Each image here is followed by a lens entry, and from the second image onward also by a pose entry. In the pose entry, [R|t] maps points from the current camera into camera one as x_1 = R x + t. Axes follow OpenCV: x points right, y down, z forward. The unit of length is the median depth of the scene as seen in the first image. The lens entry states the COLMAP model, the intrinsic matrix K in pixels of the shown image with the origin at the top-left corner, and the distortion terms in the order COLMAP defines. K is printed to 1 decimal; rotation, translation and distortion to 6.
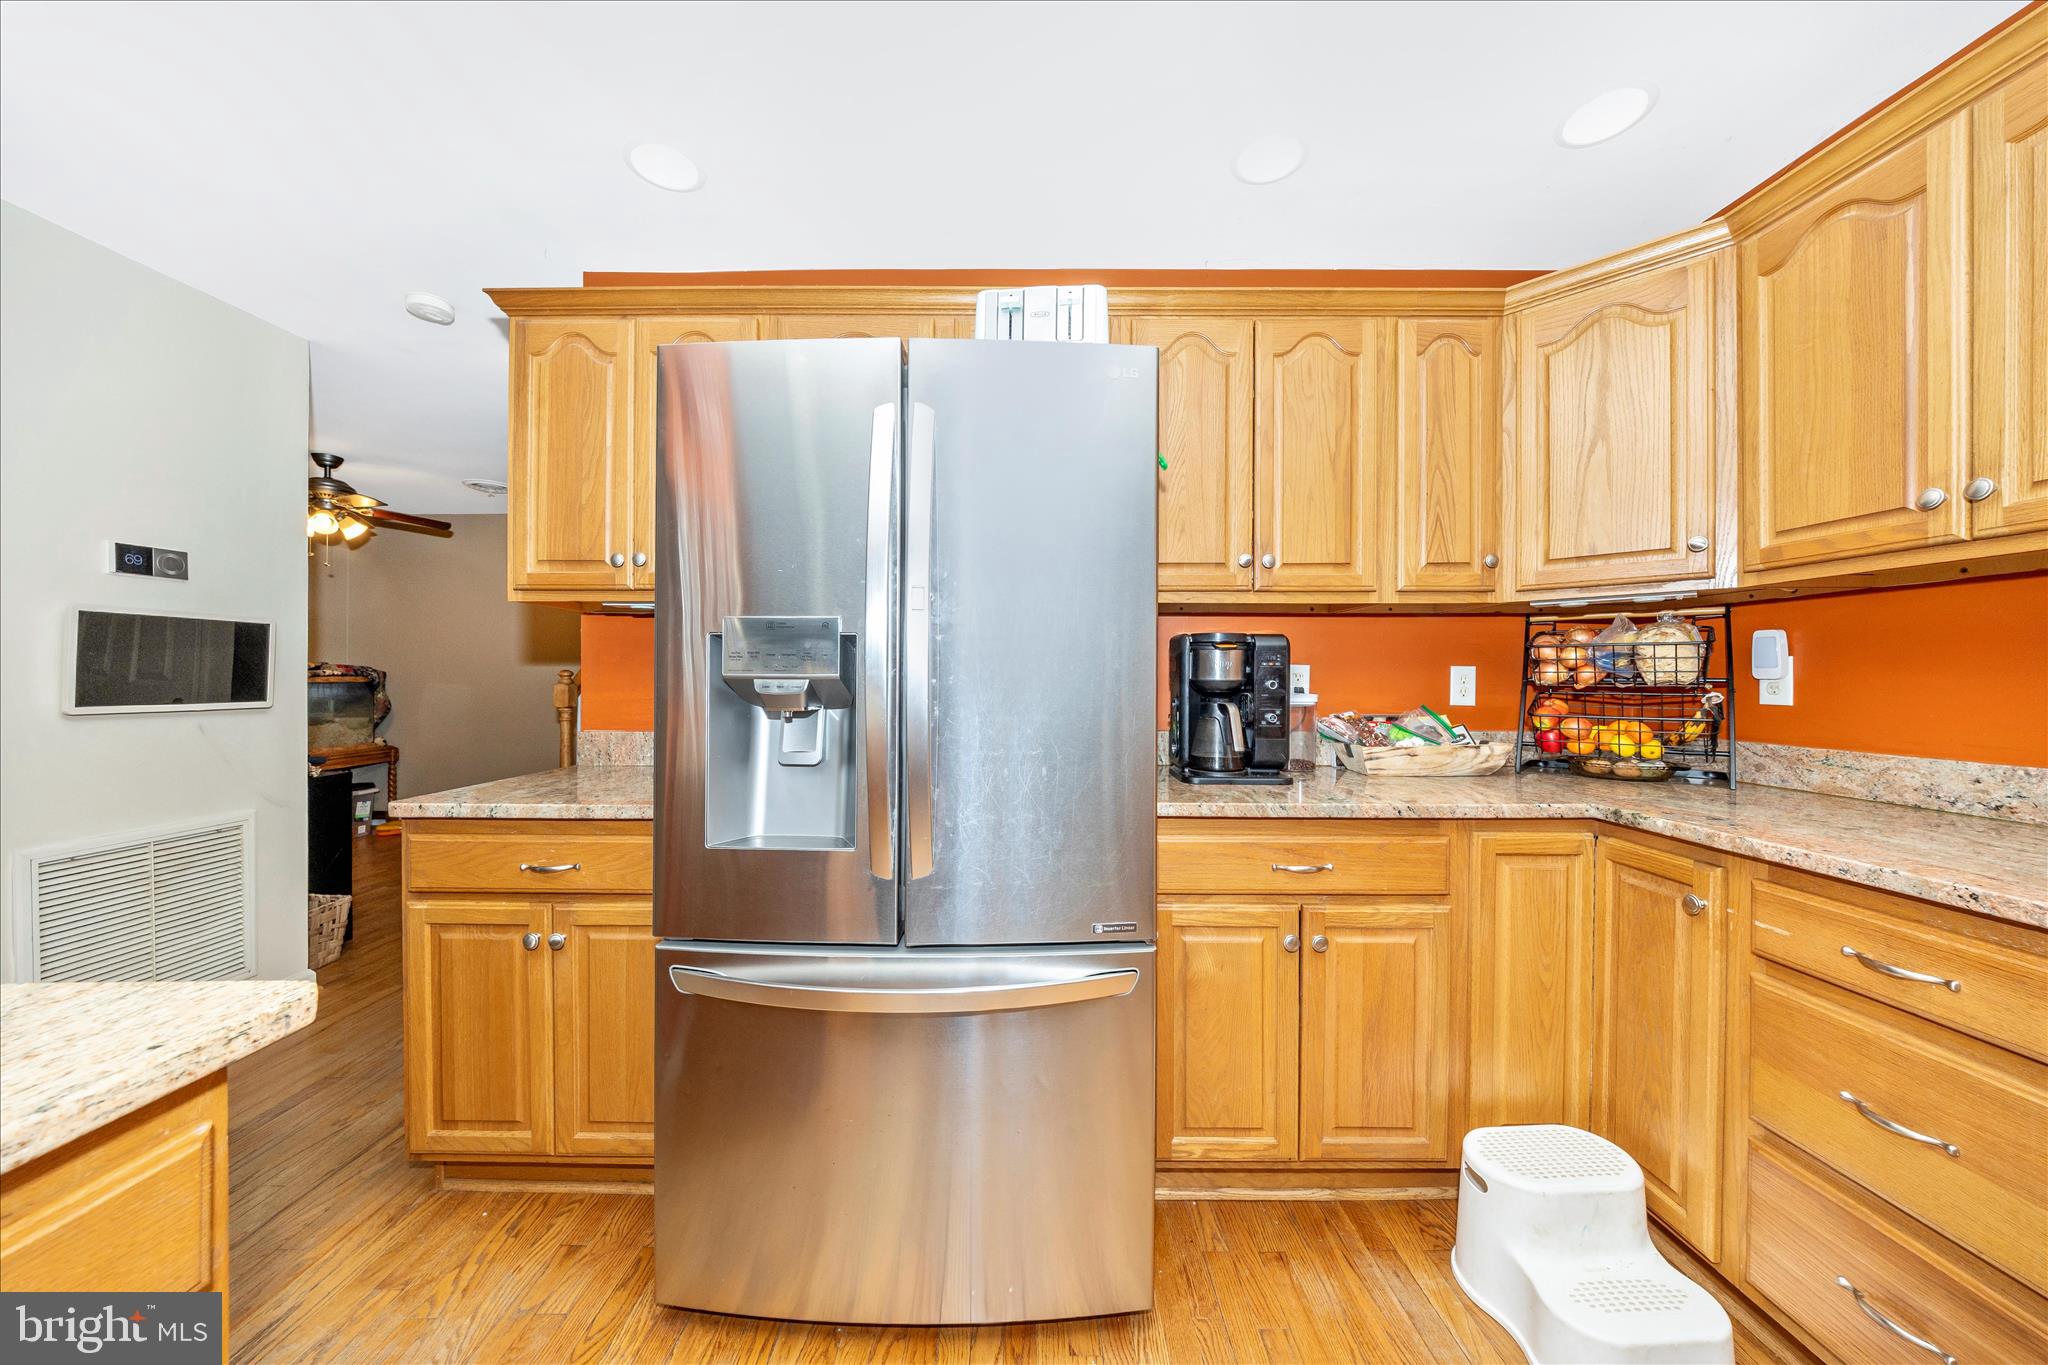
lens RADIAL K [[679.9, 0, 1009.6], [0, 679.9, 683.9], [0, 0, 1]] dist [-0.008809, 0.001320]
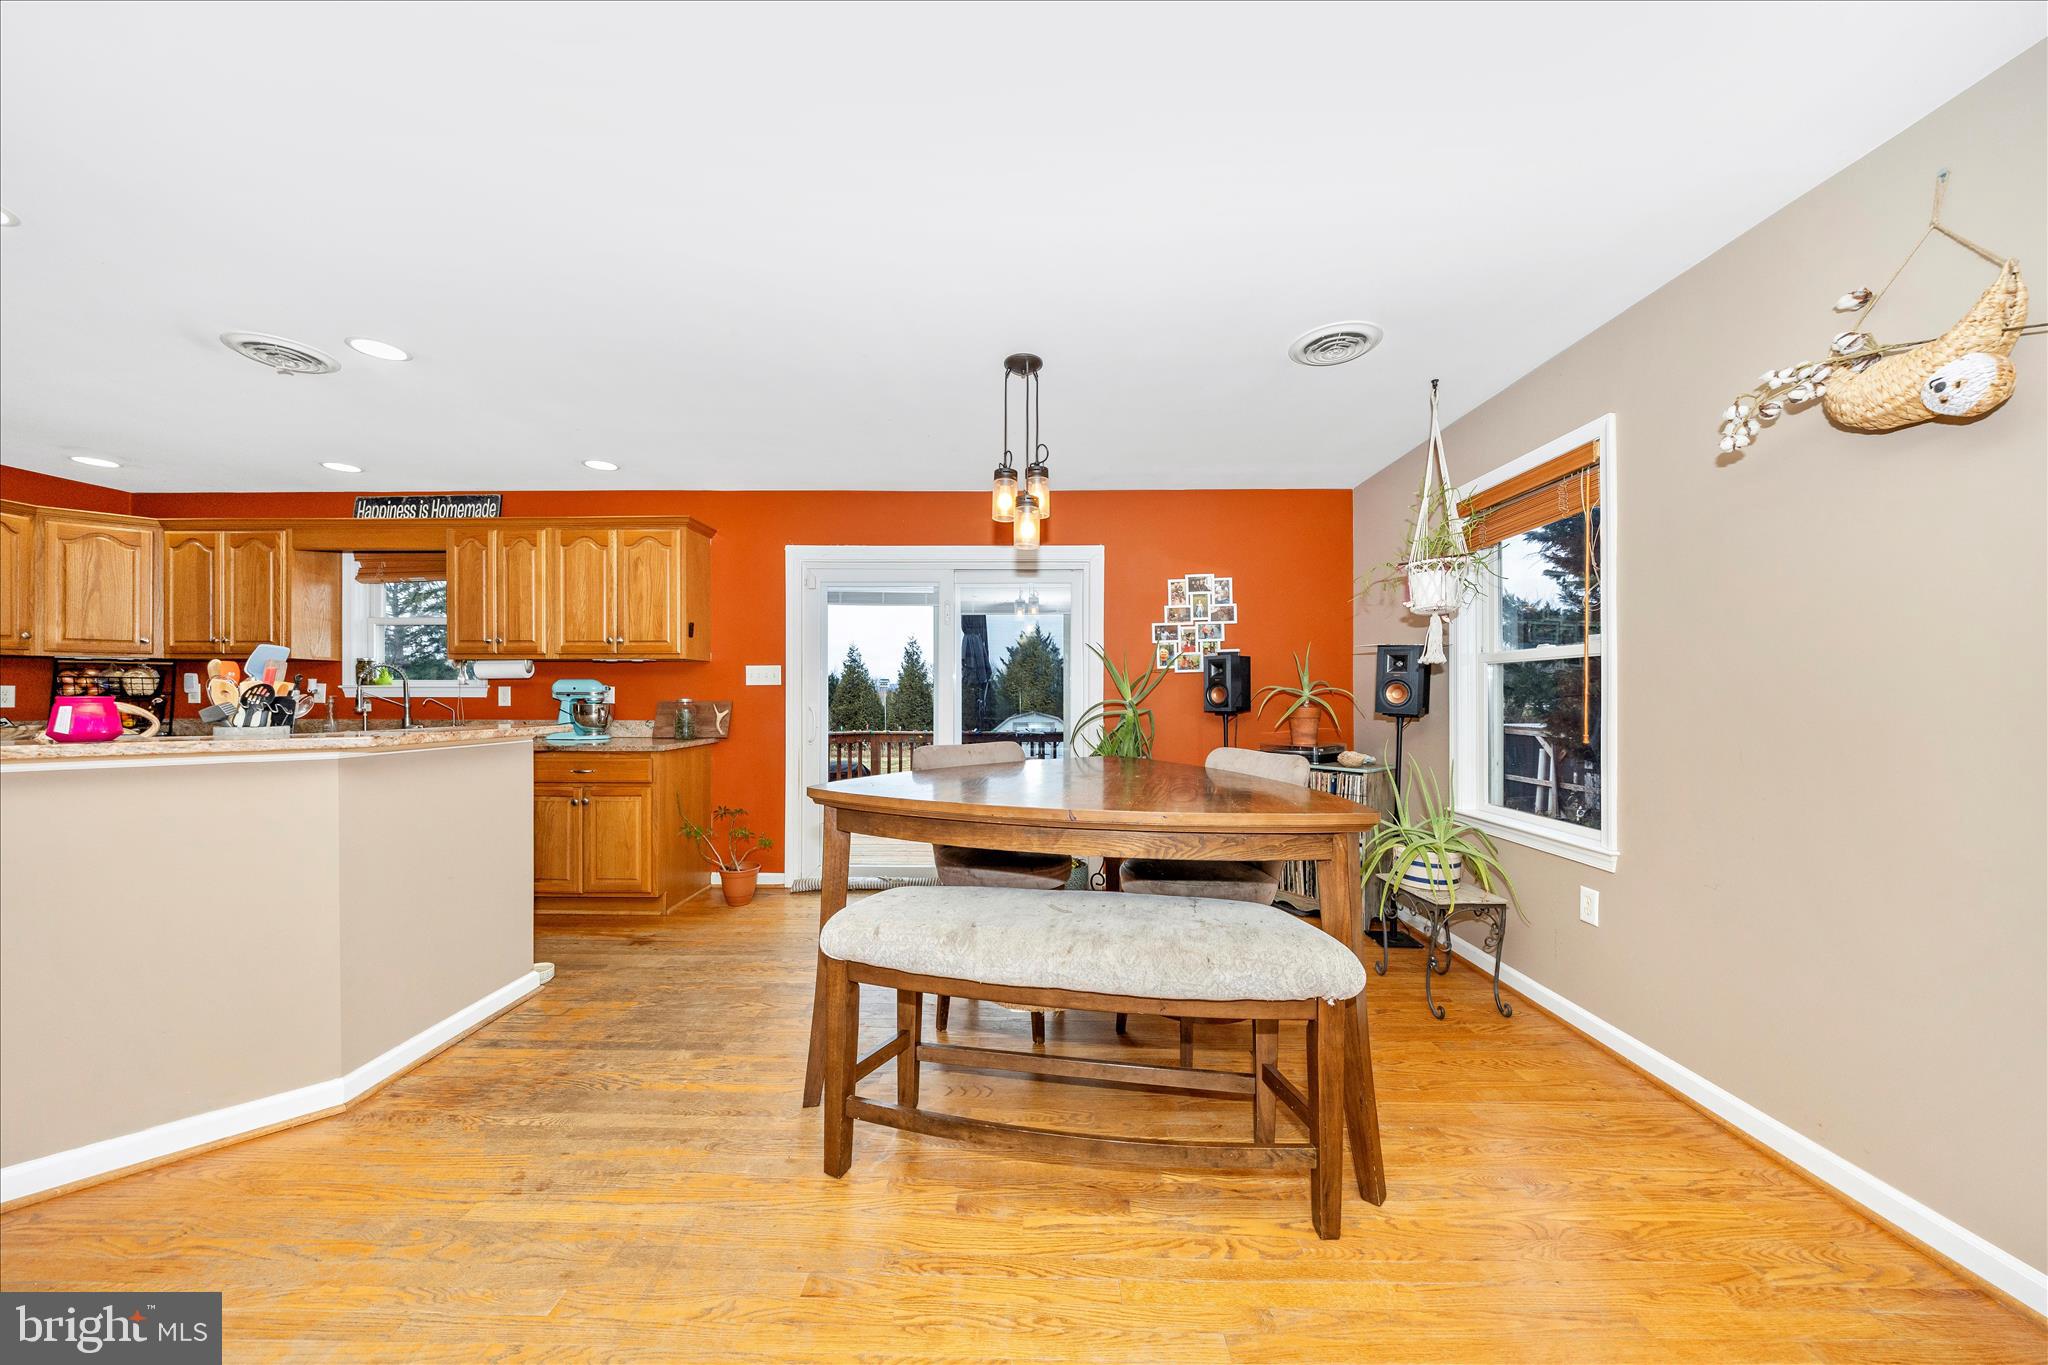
lens RADIAL K [[679.9, 0, 1042.0], [0, 679.9, 687.3], [0, 0, 1]] dist [-0.008809, 0.001320]
pose [[0.003099, 0.009884, 0.999946, -1.664088], [0.006641, 0.999929, -0.009905, 0.021830], [-0.999973, 0.006672, 0.003033, -2.644992]]
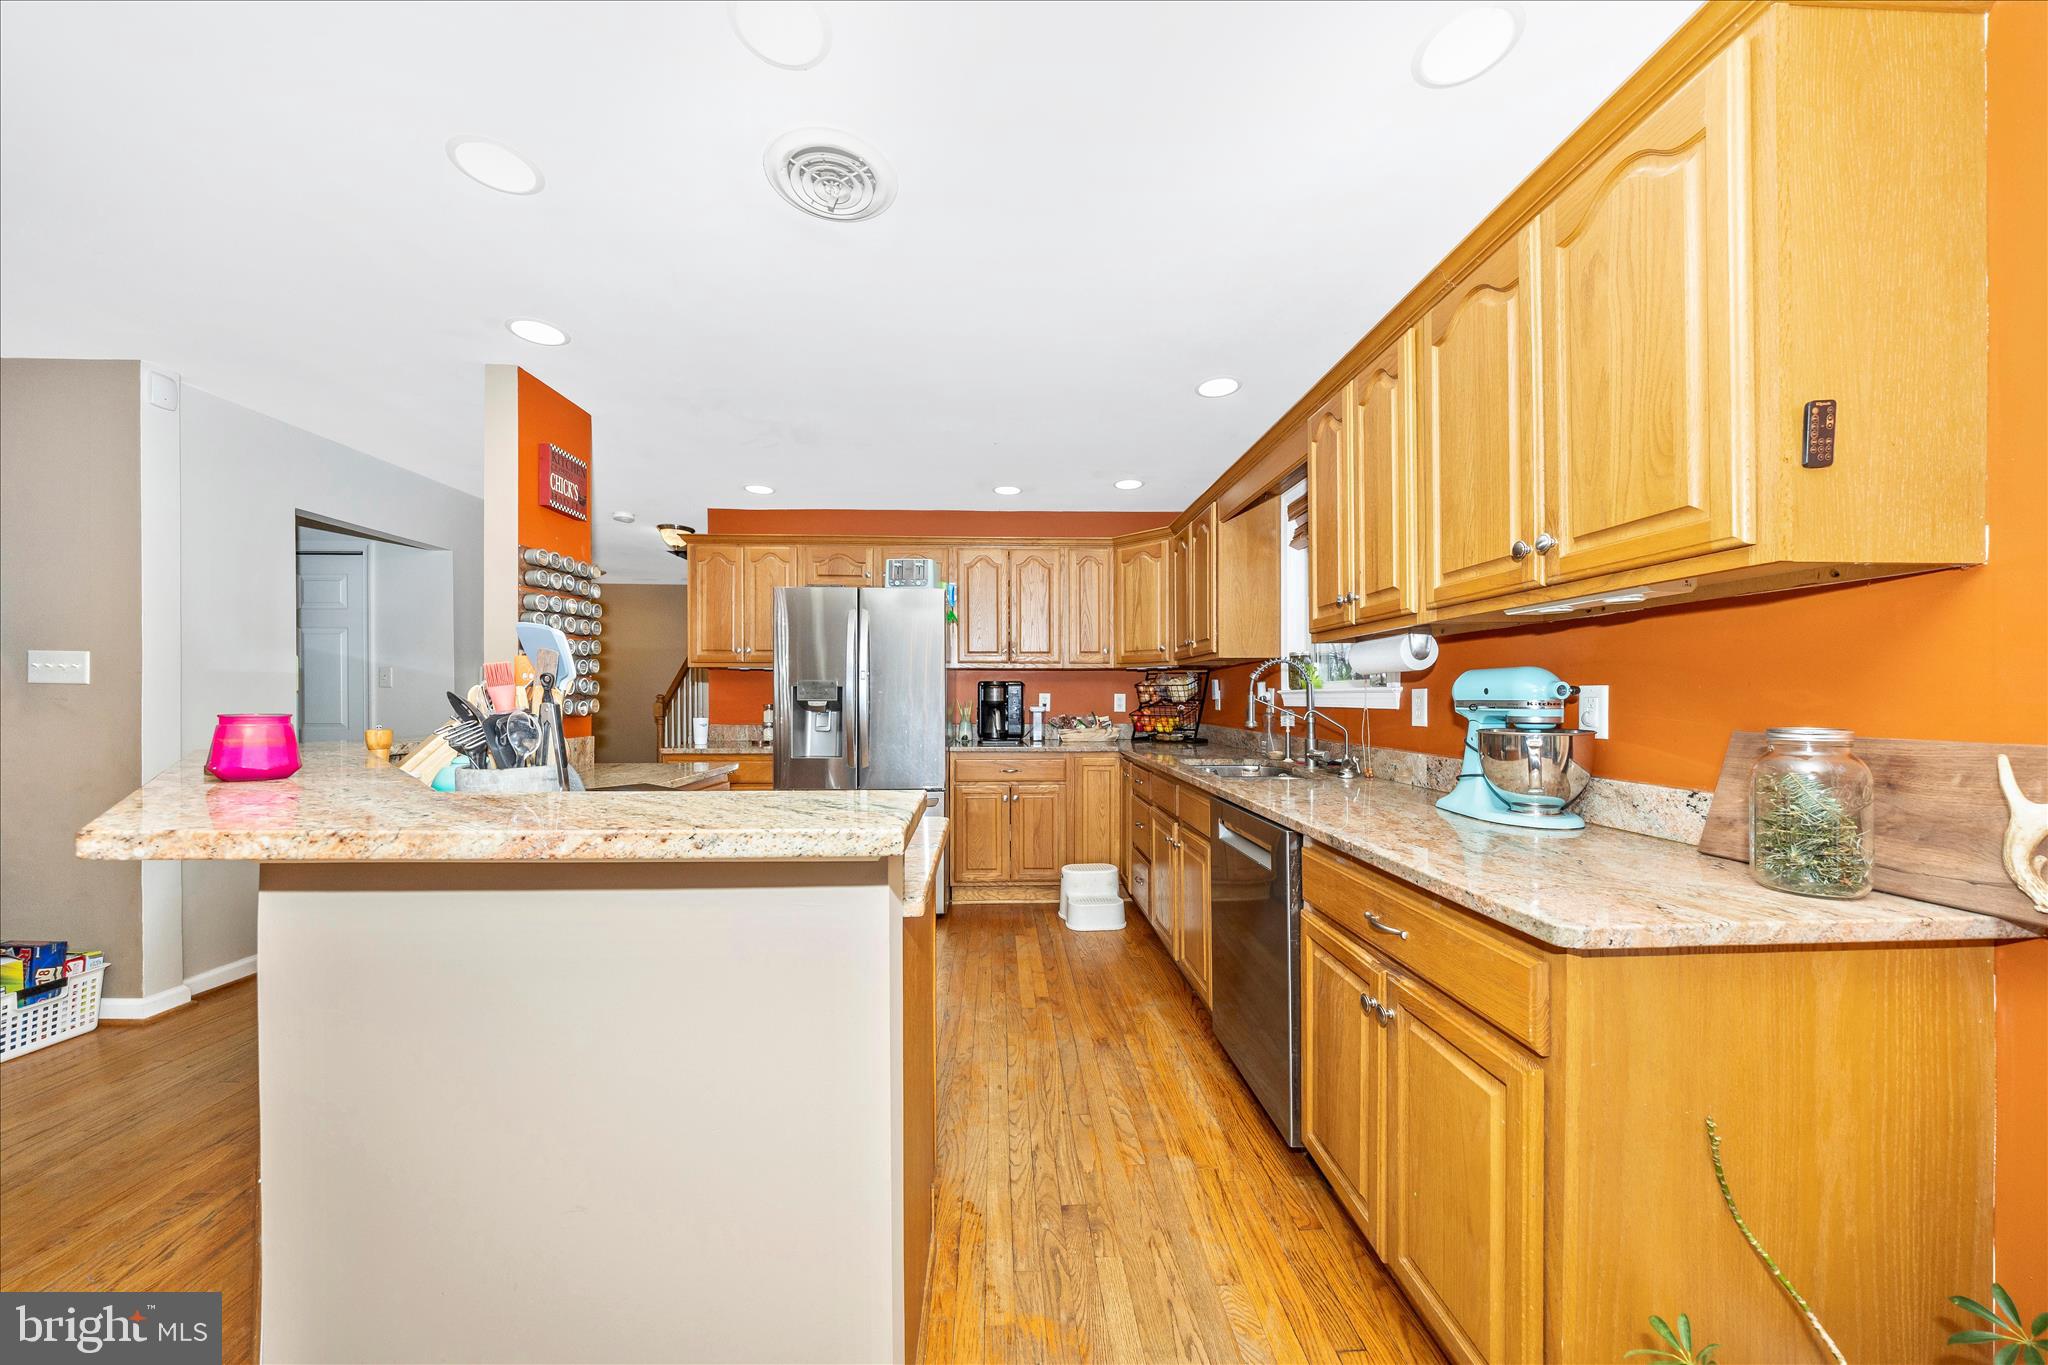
lens RADIAL K [[679.9, 0, 1015.5], [0, 679.9, 699.4], [0, 0, 1]] dist [-0.008809, 0.001320]
pose [[0.999589, -0.001919, 0.028615, 0.399208], [0.002054, 0.999987, -0.004686, 0.002149], [-0.028605, 0.004742, 0.999580, -1.788903]]
